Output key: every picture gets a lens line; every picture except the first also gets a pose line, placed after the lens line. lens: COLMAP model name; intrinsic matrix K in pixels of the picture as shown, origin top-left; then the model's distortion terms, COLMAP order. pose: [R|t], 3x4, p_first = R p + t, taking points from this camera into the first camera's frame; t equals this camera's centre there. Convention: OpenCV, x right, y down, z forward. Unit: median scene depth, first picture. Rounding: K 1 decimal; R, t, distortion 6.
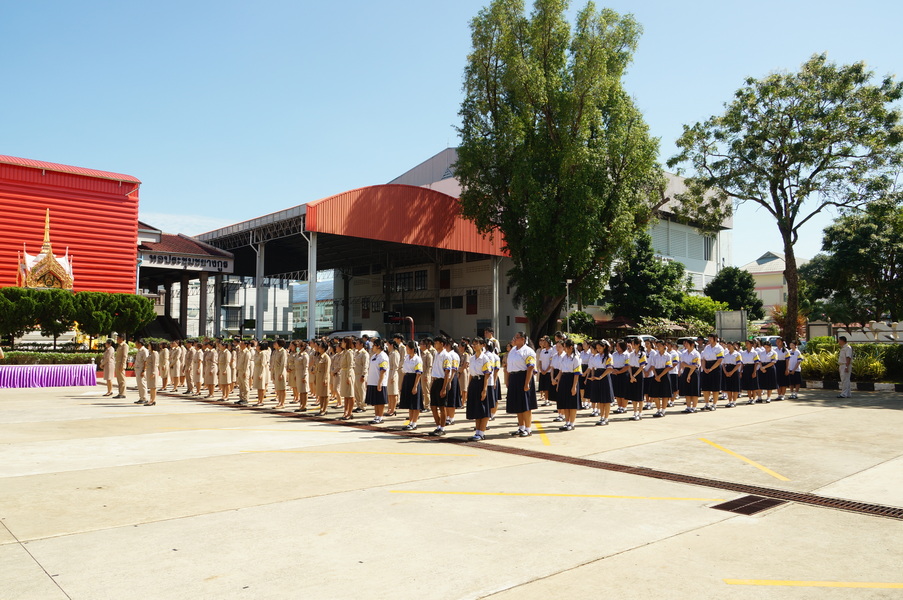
lens RADIAL K [[675.0, 0, 453.8], [0, 675.0, 302.8], [0, 0, 1]] dist [-0.003008, 0.007724]
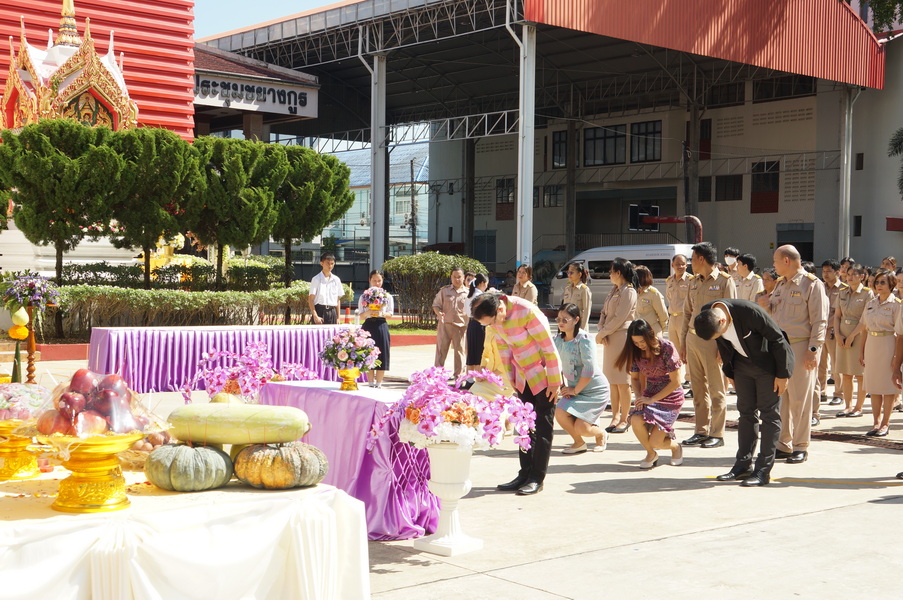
lens RADIAL K [[1238.1, 0, 455.3], [0, 1238.1, 295.3], [0, 0, 1]] dist [0.058992, 0.000000]
pose [[0.998959, 0.013272, -0.043645, -0.202268], [-0.009736, 0.996727, 0.080250, 0.008794], [0.044567, -0.079741, 0.995819, 0.147197]]
